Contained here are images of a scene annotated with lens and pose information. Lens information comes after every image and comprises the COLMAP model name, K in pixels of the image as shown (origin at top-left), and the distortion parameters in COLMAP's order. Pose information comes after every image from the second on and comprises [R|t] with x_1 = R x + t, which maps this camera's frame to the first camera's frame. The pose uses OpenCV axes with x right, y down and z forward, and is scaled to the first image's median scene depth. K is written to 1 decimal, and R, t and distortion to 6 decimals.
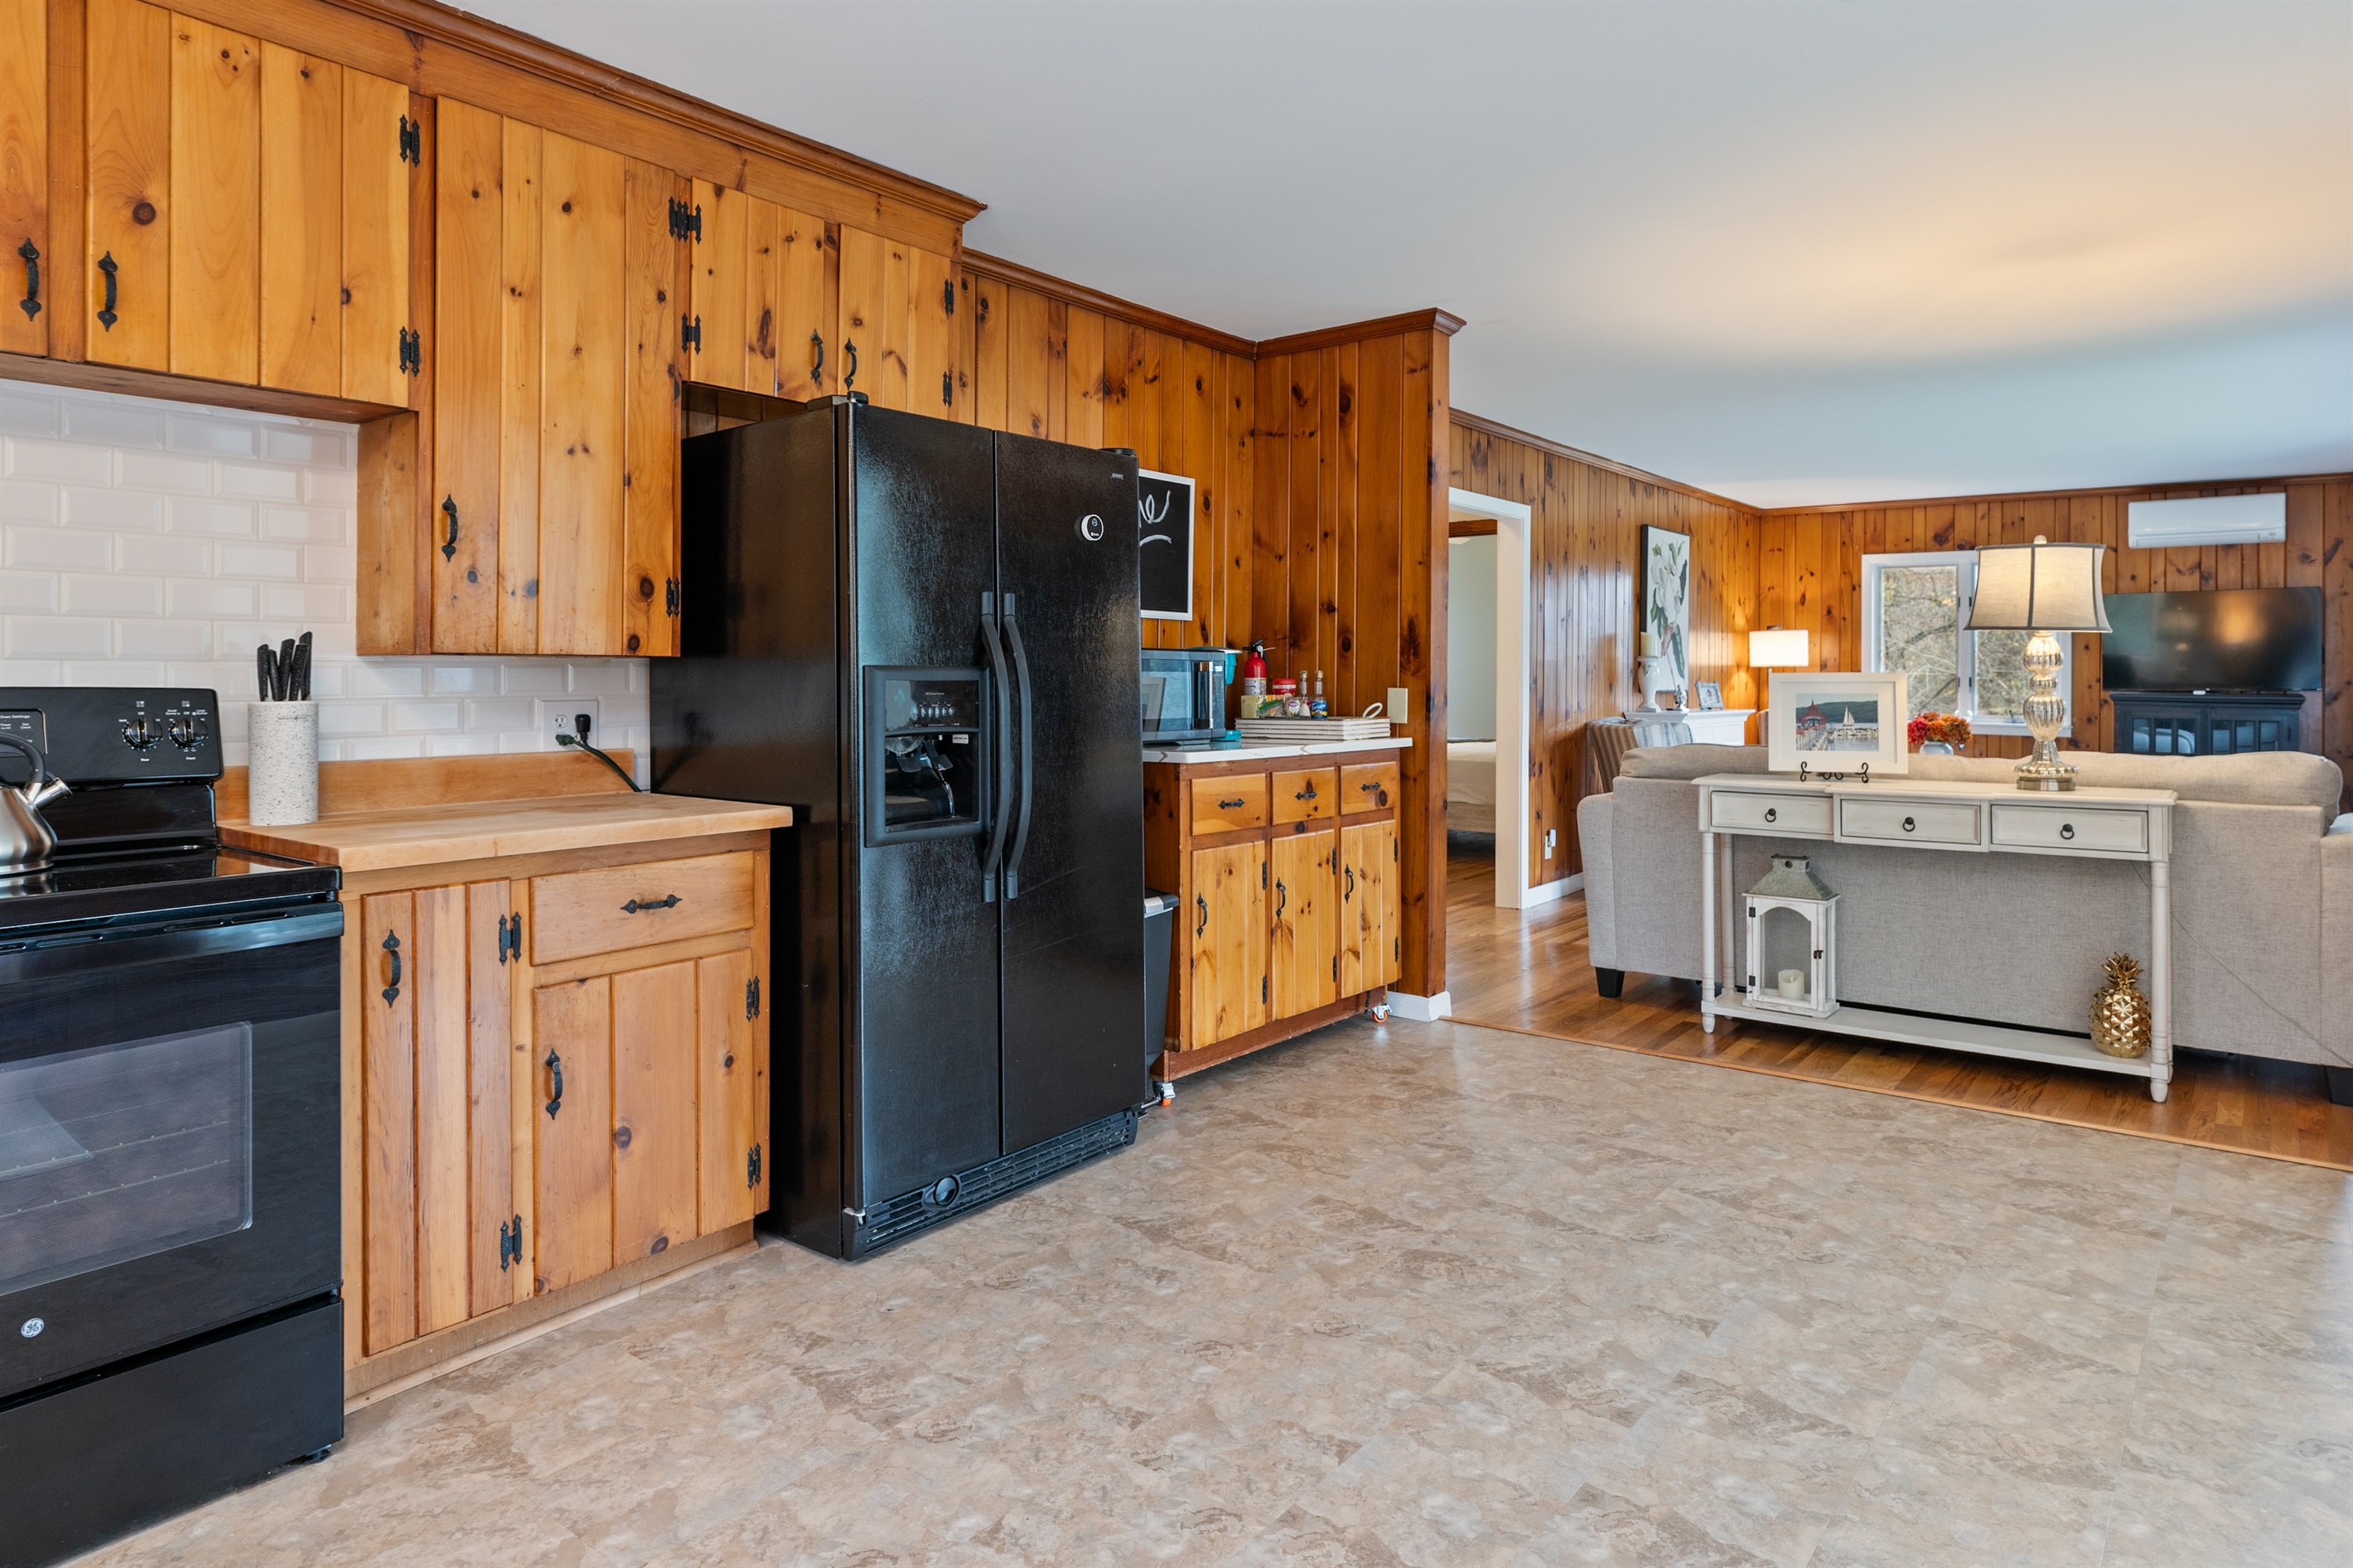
lens RADIAL K [[1365.3, 0, 1174.8], [0, 1365.3, 672.9], [0, 0, 1]] dist [0.003756, -0.002436]
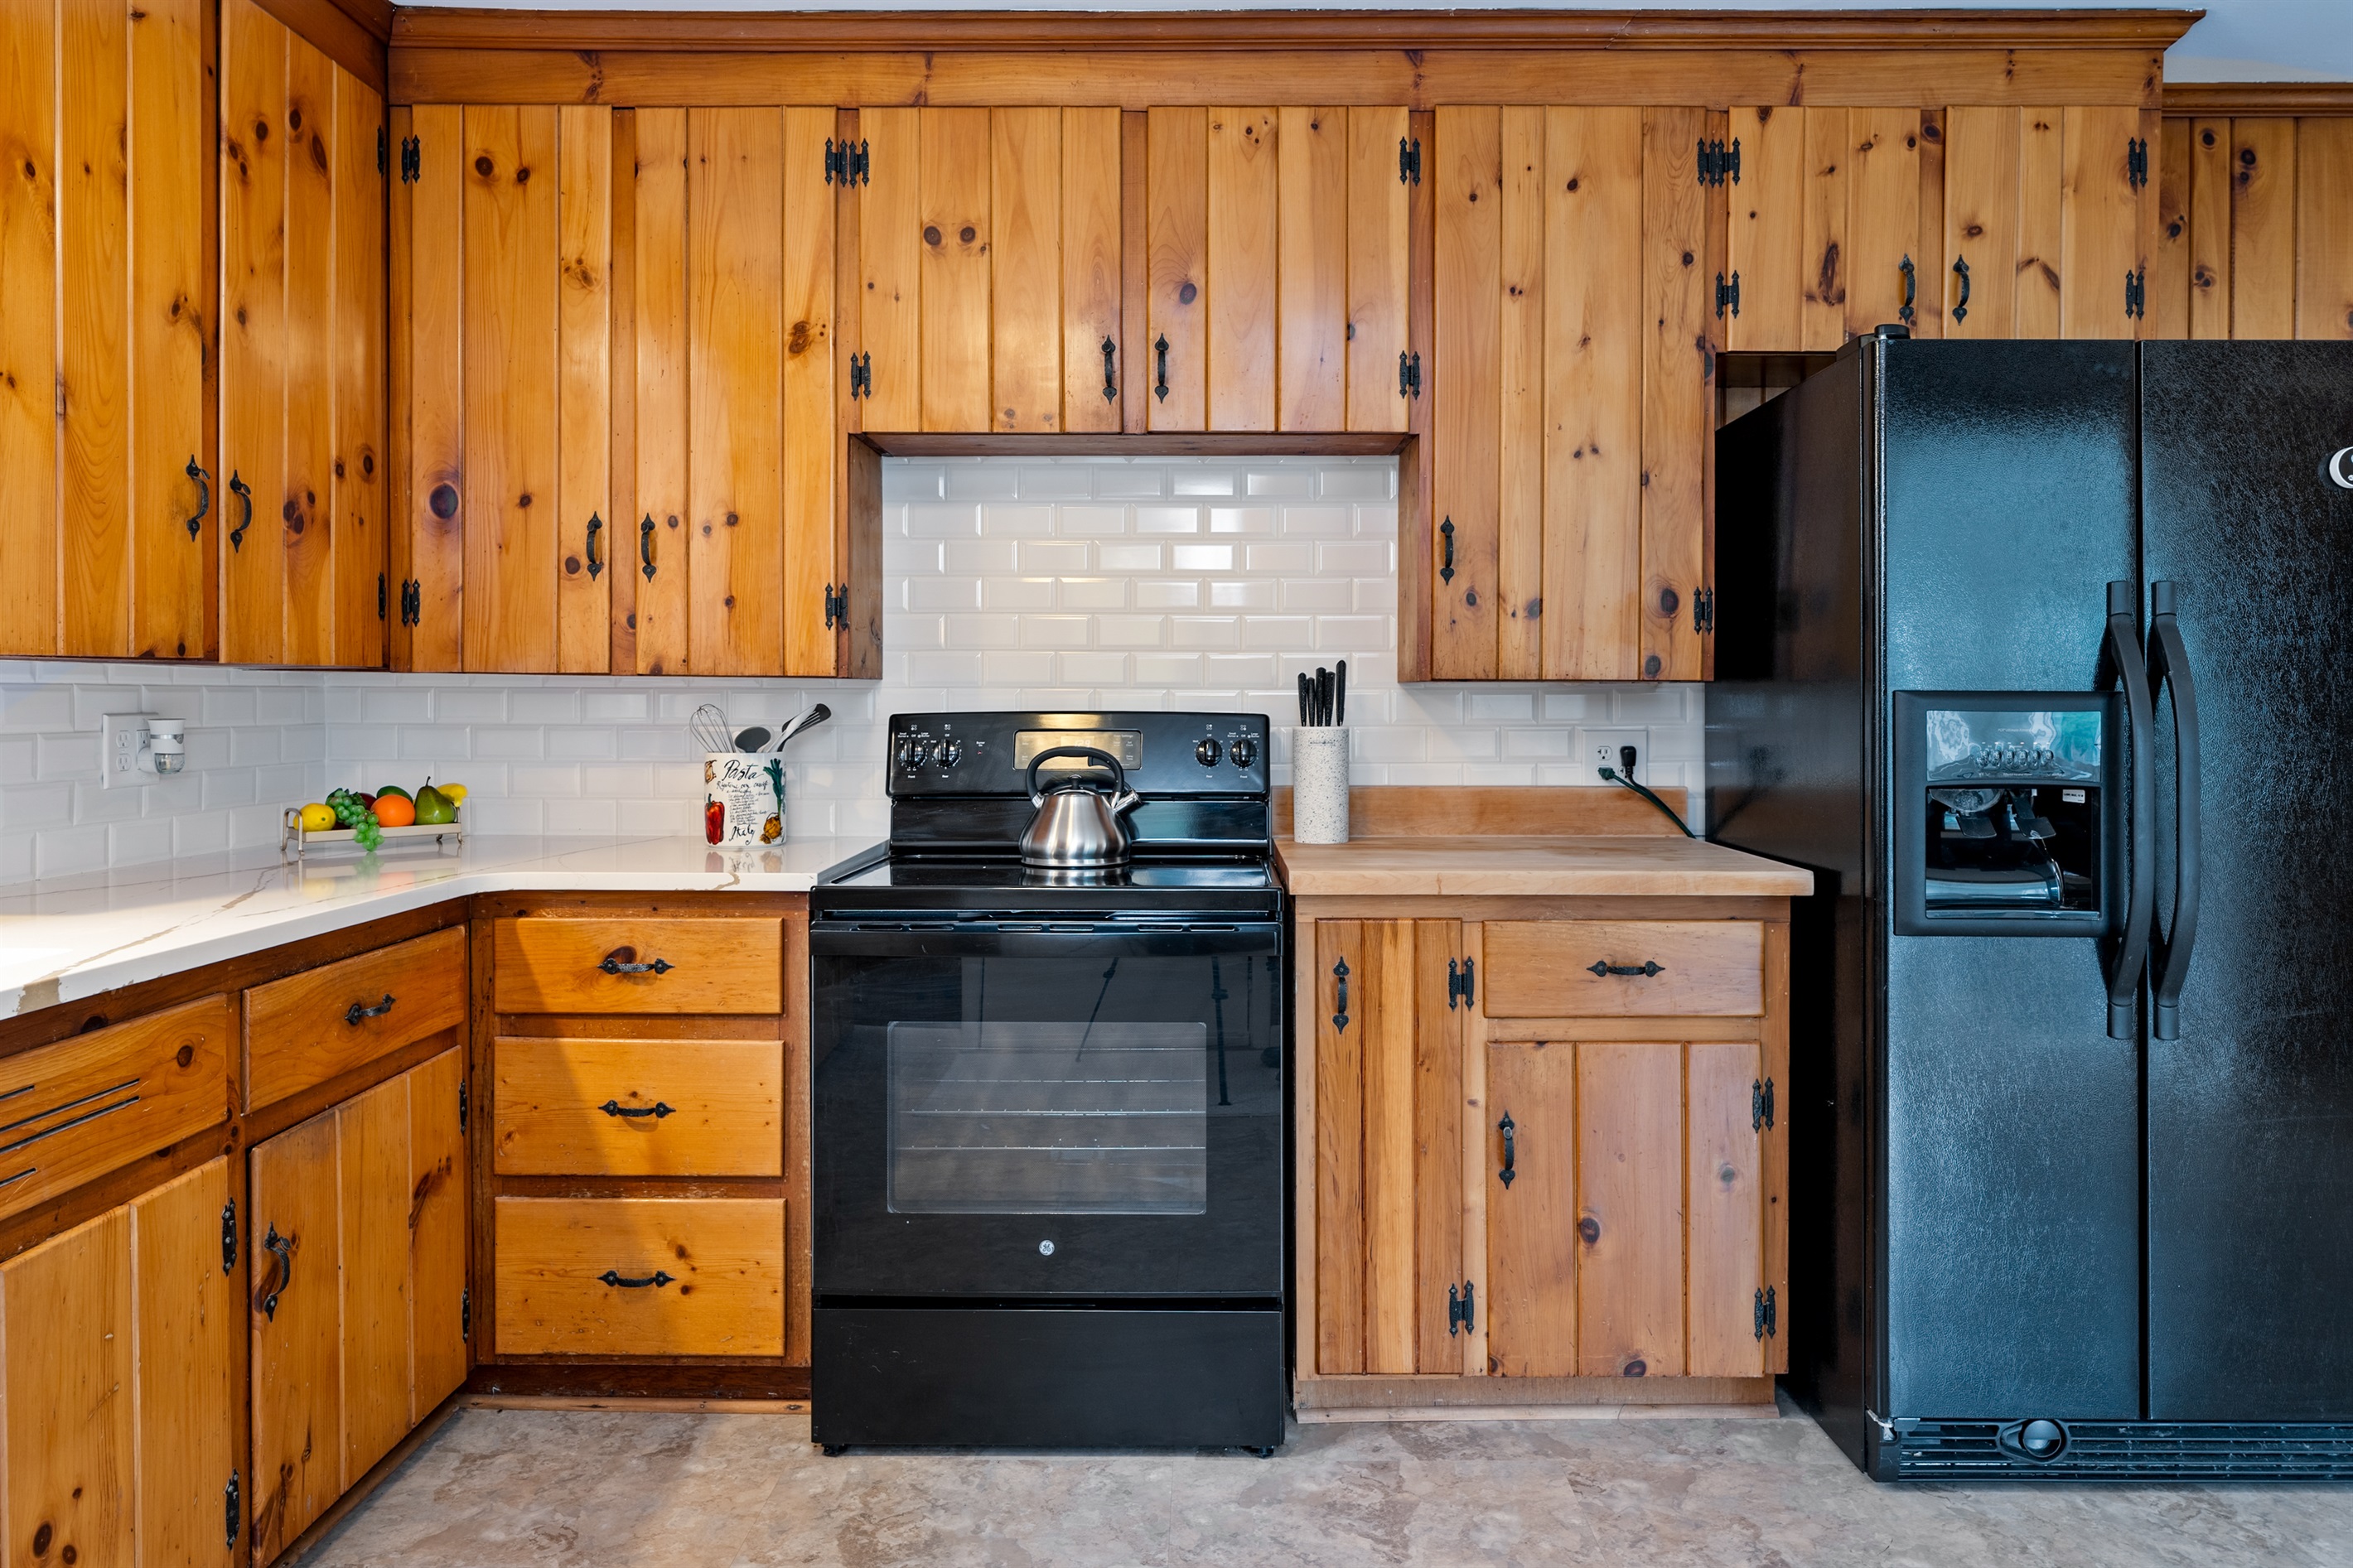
lens RADIAL K [[1467.3, 0, 1184.6], [0, 1467.3, 702.4], [0, 0, 1]] dist [0.000972, -0.001253]
pose [[0.617734, 0.002417, -0.786384, 0.144743], [-0.000850, 0.999997, 0.002406, -0.000374], [0.786387, -0.000818, 0.617734, 0.178699]]
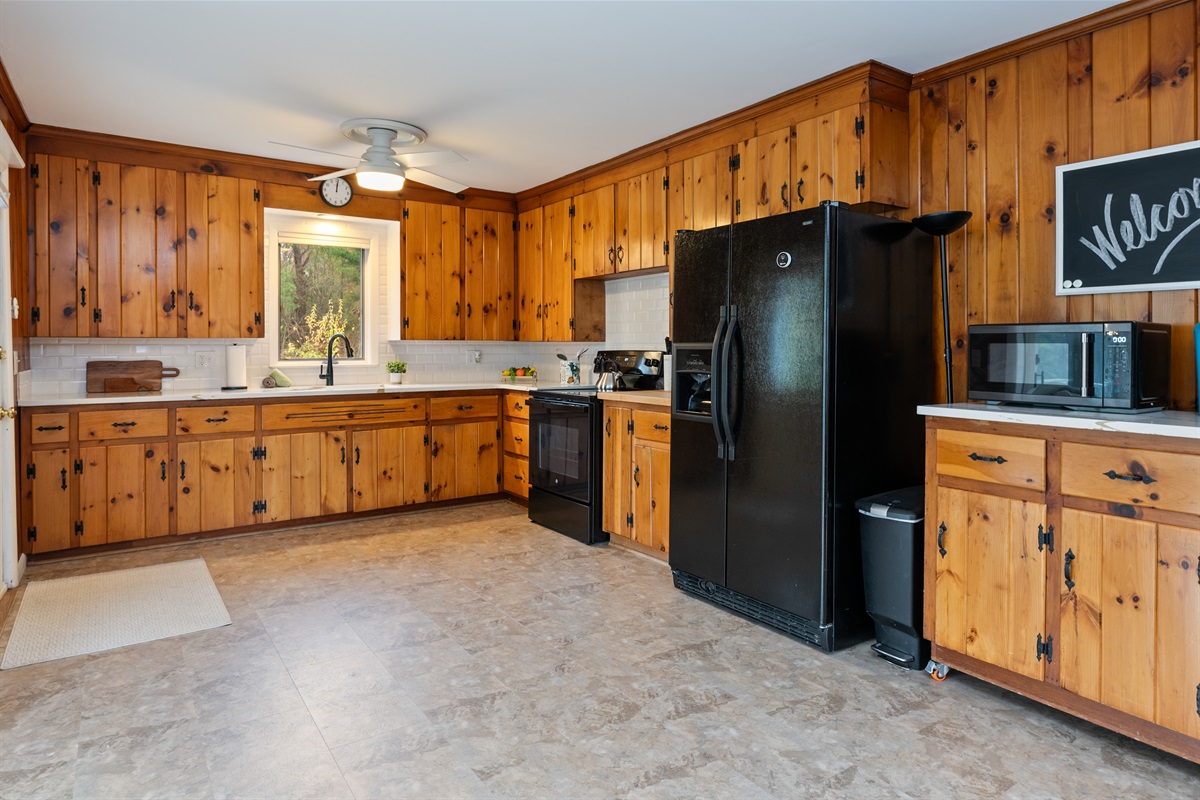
lens RADIAL K [[696.4, 0, 594.0], [0, 696.4, 341.8], [0, 0, 1]] dist [0.003756, -0.002436]
pose [[-0.287331, -0.009151, -0.957788, 0.888248], [0.001339, 0.999950, -0.009955, 0.004041], [0.957830, -0.004143, -0.287305, 1.084207]]
